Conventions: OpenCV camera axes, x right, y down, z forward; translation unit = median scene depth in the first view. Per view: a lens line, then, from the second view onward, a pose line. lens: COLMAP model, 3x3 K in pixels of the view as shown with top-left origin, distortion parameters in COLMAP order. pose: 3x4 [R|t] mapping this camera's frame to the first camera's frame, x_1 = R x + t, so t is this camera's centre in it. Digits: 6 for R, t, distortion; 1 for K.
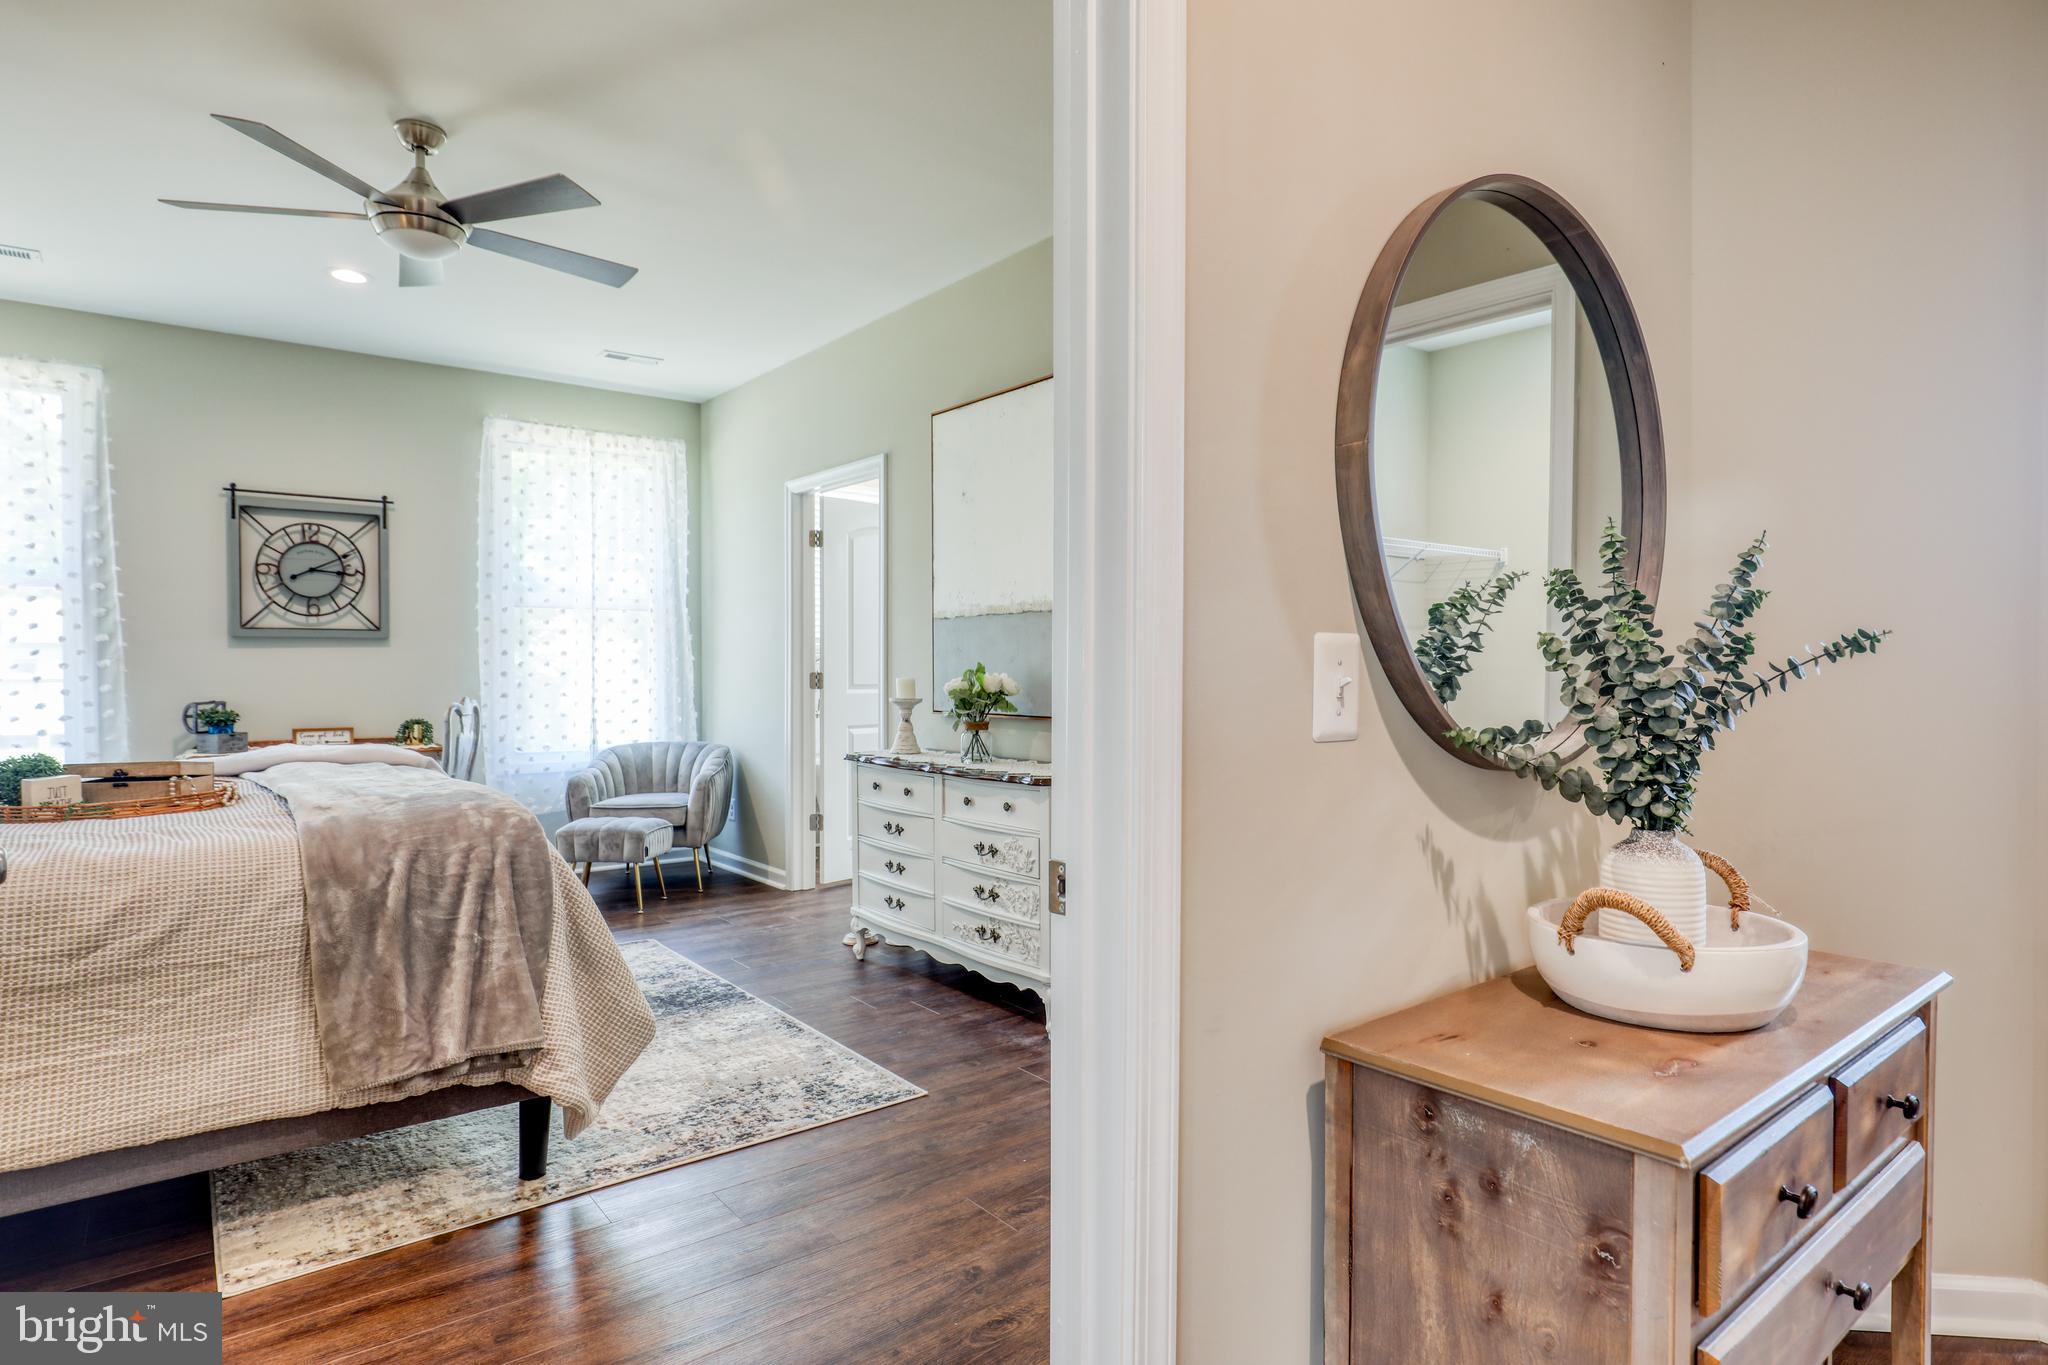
lens RADIAL K [[1083.1, 0, 1040.3], [0, 1083.1, 684.1], [0, 0, 1]] dist [-0.030165, 0.003507]
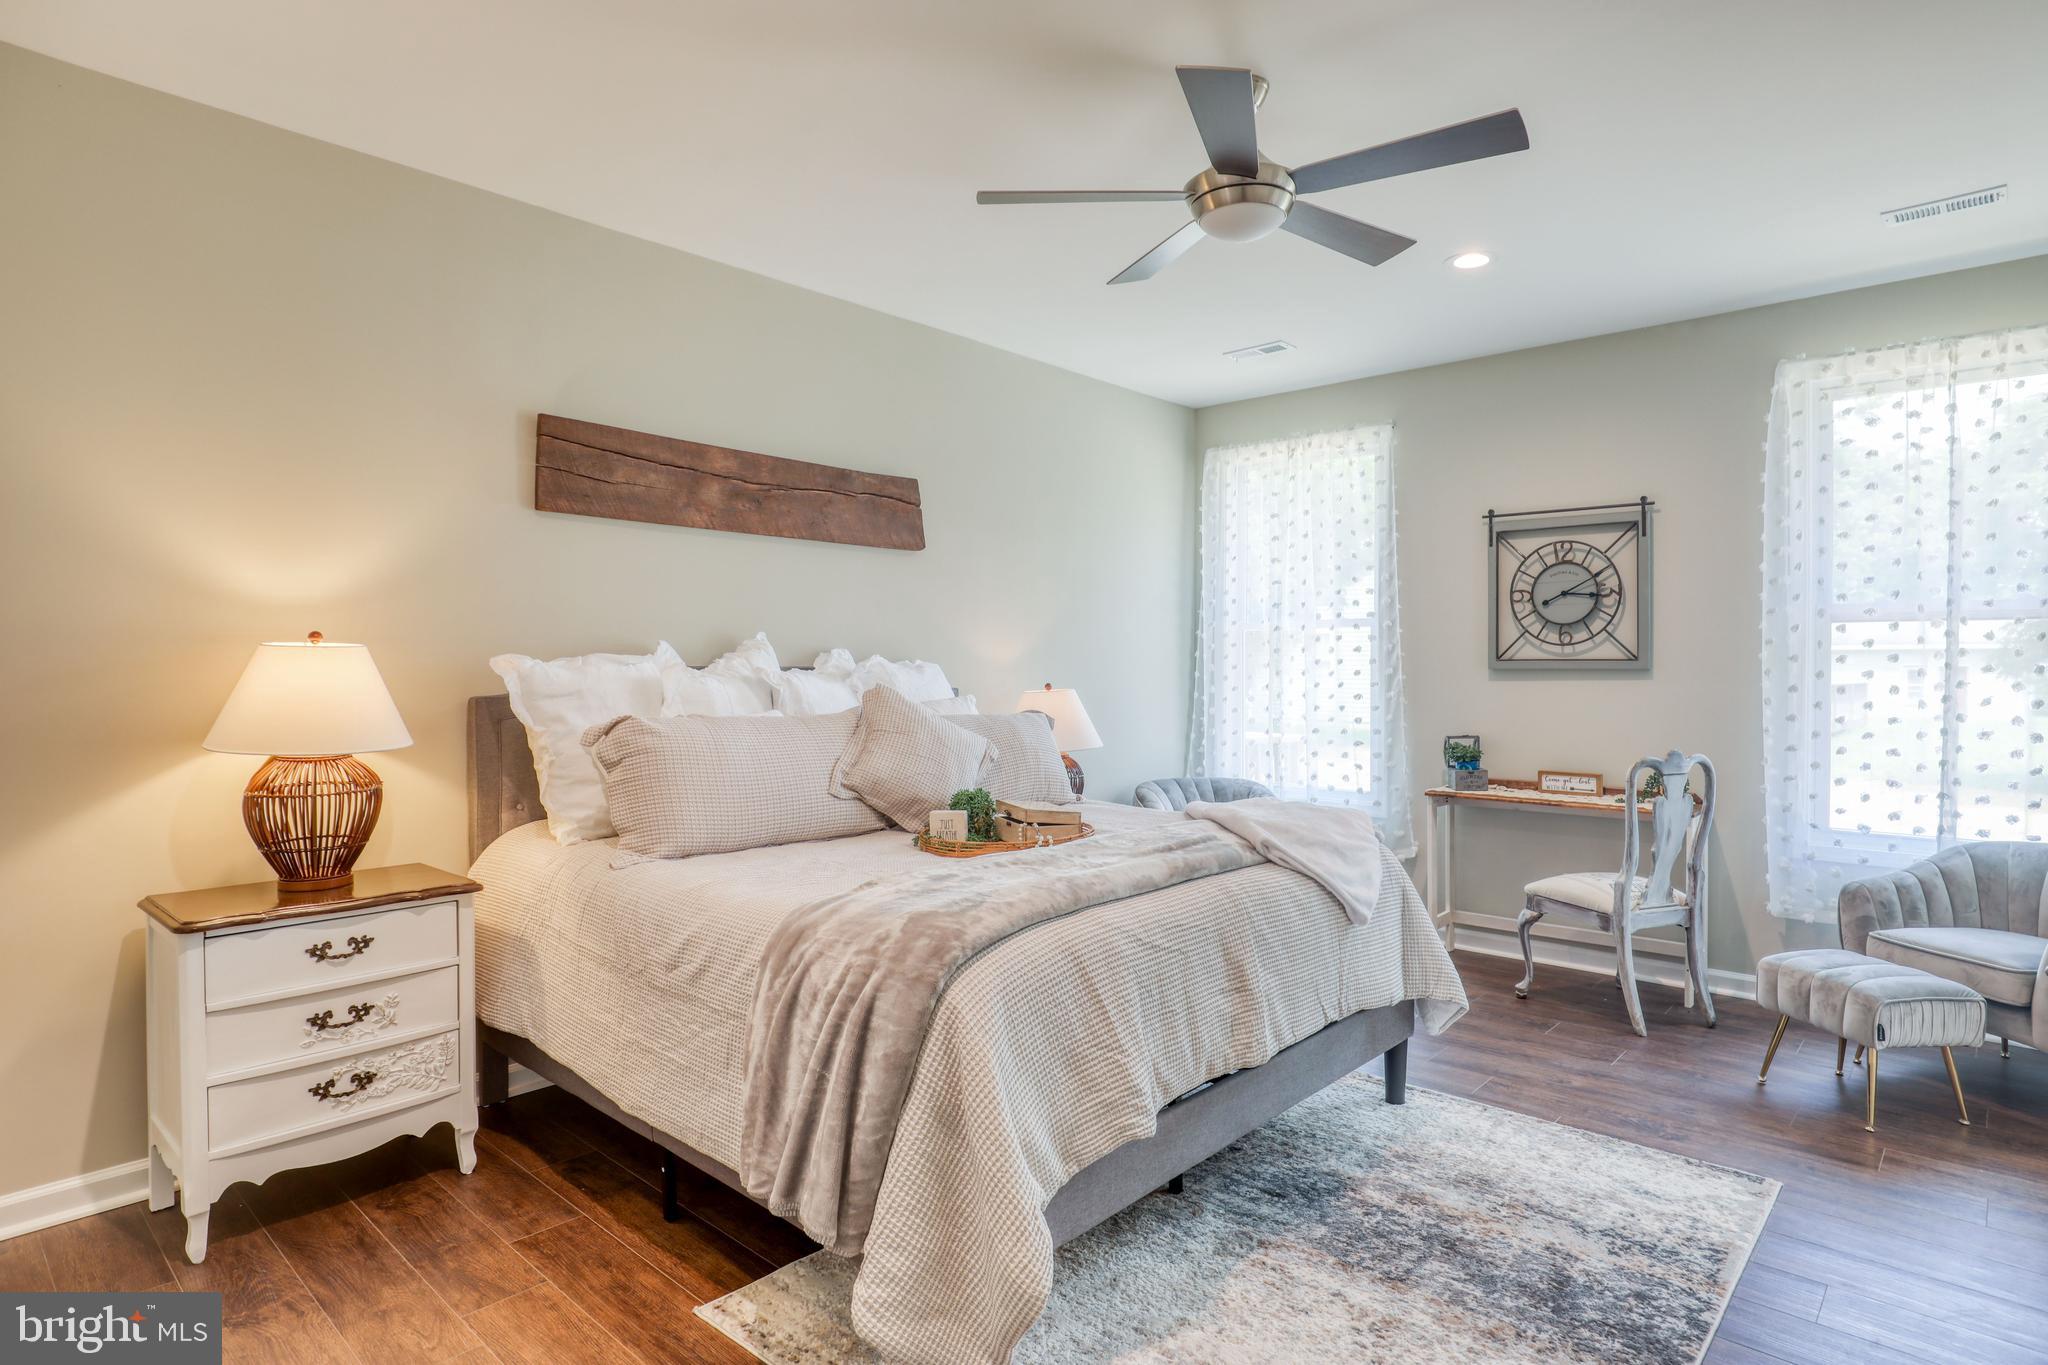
lens RADIAL K [[1083.1, 0, 1035.2], [0, 1083.1, 680.3], [0, 0, 1]] dist [-0.030165, 0.003507]
pose [[0.144819, 0.013695, -0.989363, 0.144594], [-0.017994, 0.999775, 0.011205, -0.037420], [0.989295, 0.016180, 0.145033, 0.445842]]
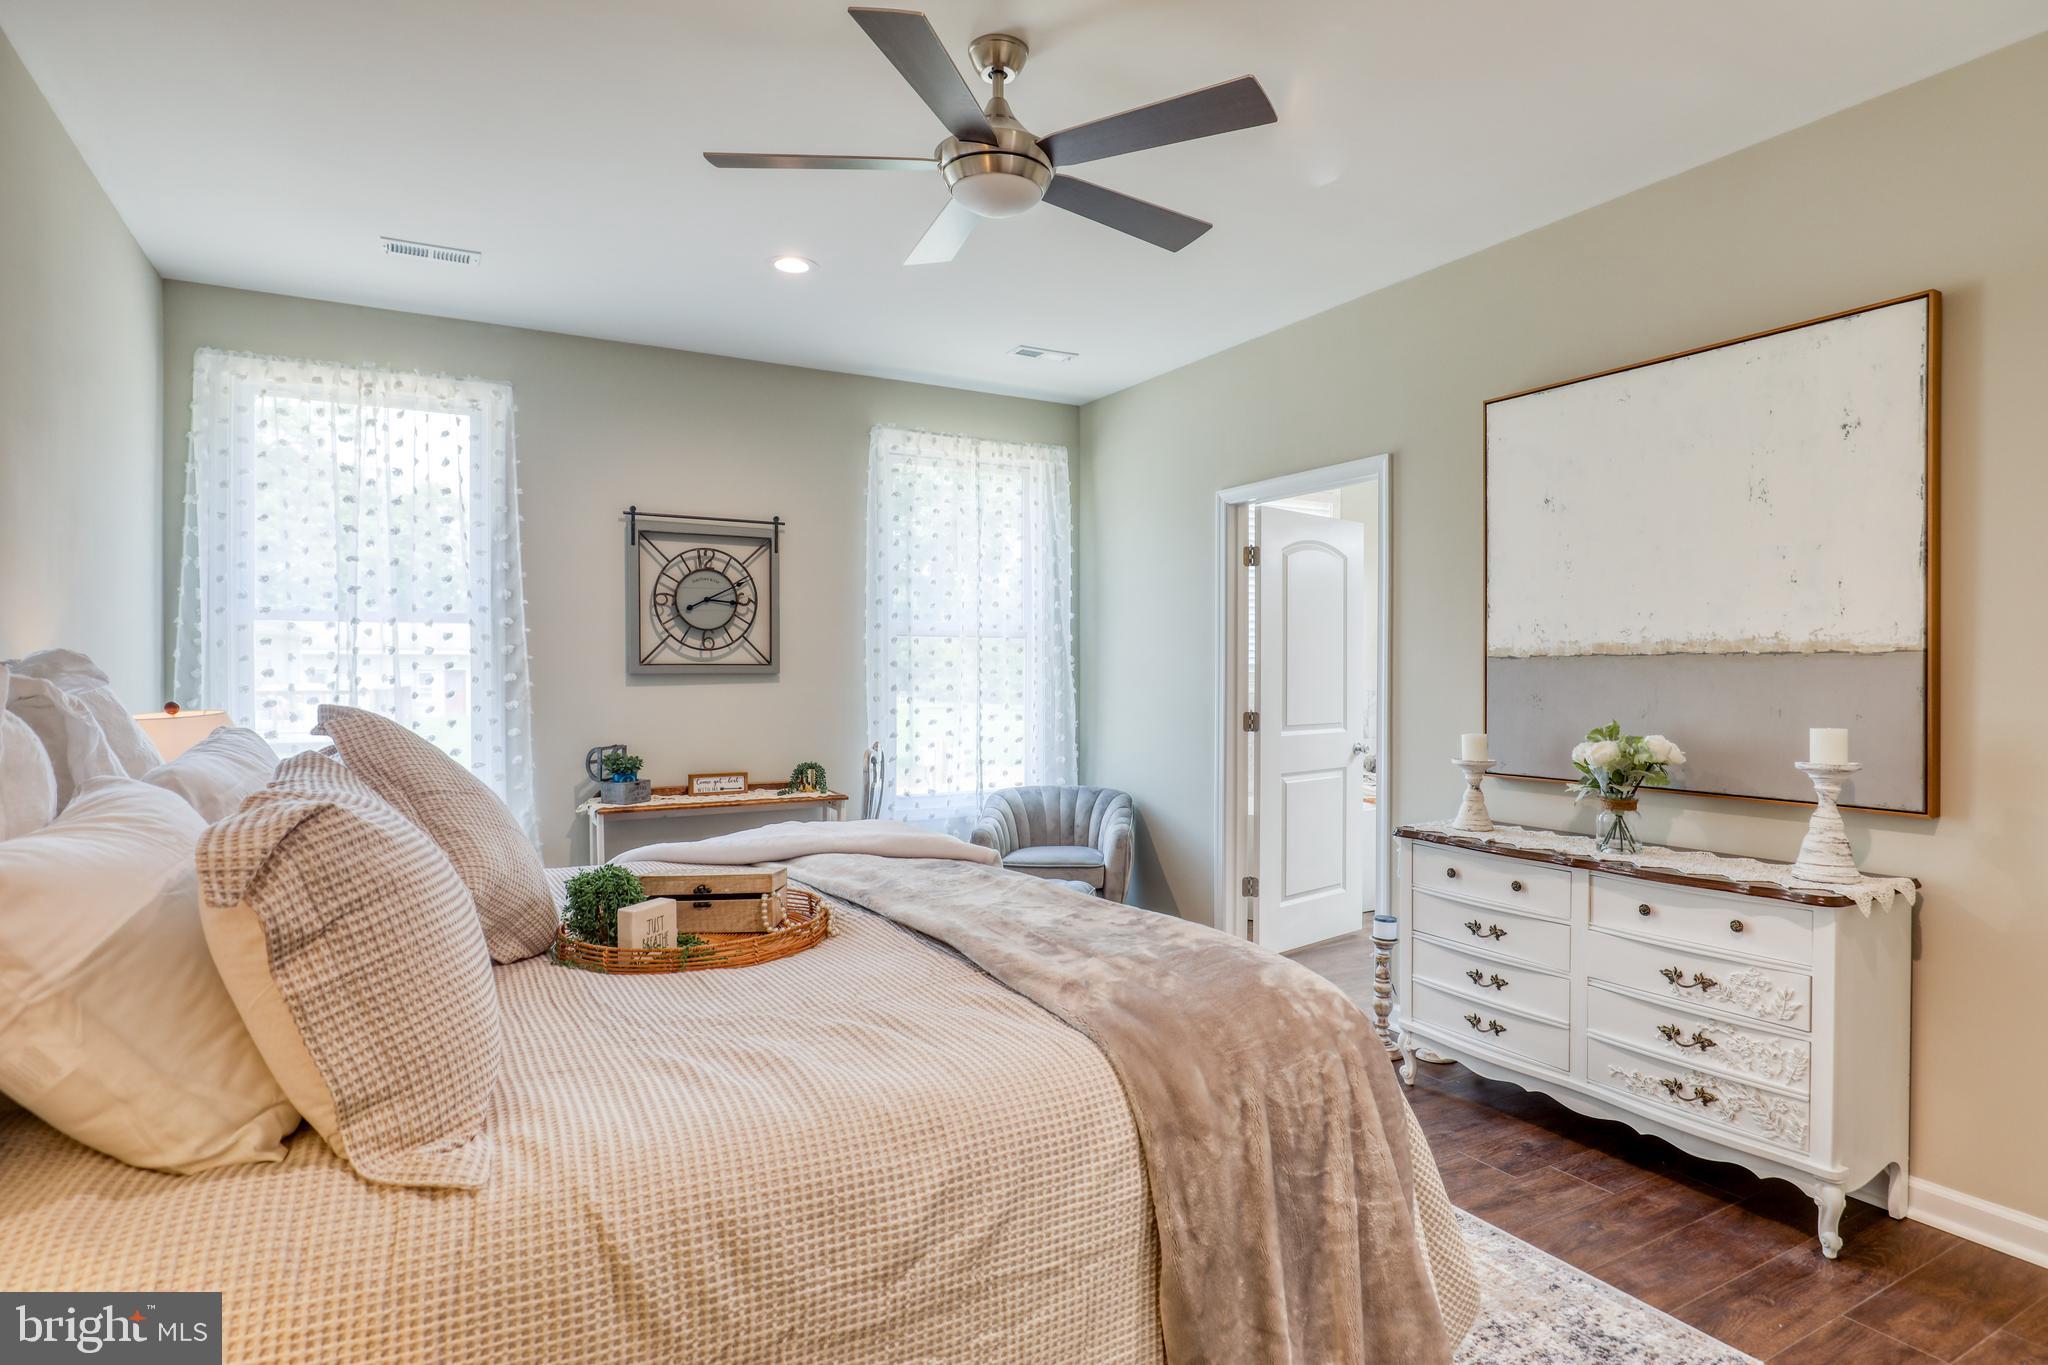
lens RADIAL K [[1083.1, 0, 1030.8], [0, 1083.1, 685.7], [0, 0, 1]] dist [-0.030165, 0.003507]
pose [[0.986086, 0.001564, -0.166230, -0.261988], [-0.002133, 0.999992, -0.003245, -0.031628], [0.166224, 0.003554, 0.986082, 0.140771]]
